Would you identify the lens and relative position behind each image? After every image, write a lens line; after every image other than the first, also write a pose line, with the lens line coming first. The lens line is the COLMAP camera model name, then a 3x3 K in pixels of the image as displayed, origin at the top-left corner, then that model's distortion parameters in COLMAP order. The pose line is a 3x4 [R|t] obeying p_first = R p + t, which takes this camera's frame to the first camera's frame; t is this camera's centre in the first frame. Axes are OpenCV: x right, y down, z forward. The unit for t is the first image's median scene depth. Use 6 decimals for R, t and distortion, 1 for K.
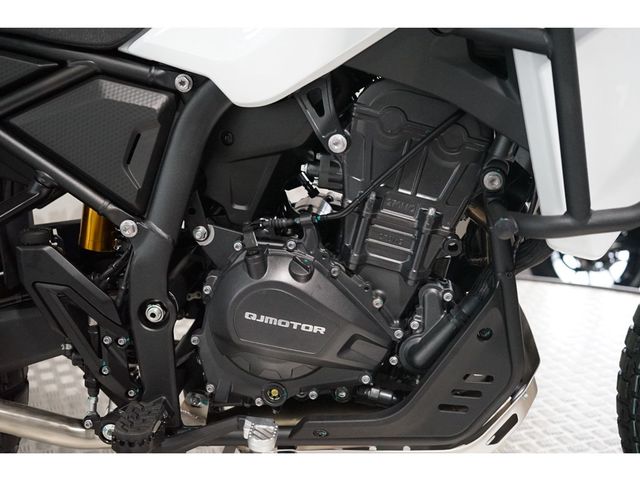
lens RADIAL K [[936.8, 0, 319.5], [0, 936.8, 242.0], [0, 0, 1]] dist [0.023794, 0.000000]
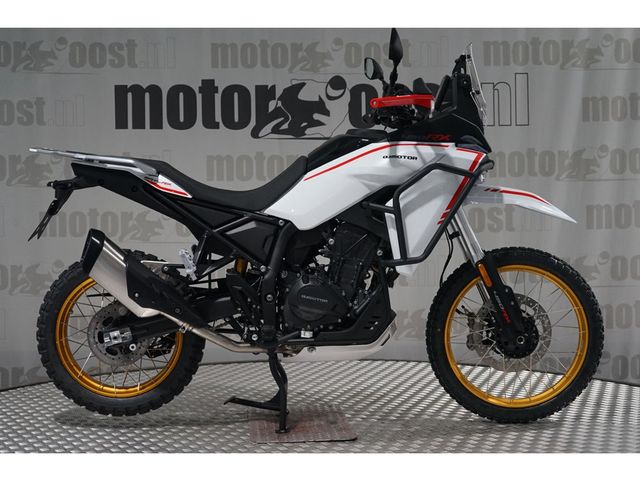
lens RADIAL K [[1055.3, 0, 317.1], [0, 1055.3, 240.4], [0, 0, 1]] dist [0.025229, 0.000000]
pose [[0.992926, 0.017899, 0.117376, -0.433217], [0.009209, 0.973986, -0.226422, 0.676734], [-0.118376, 0.225901, 0.966931, -2.368301]]
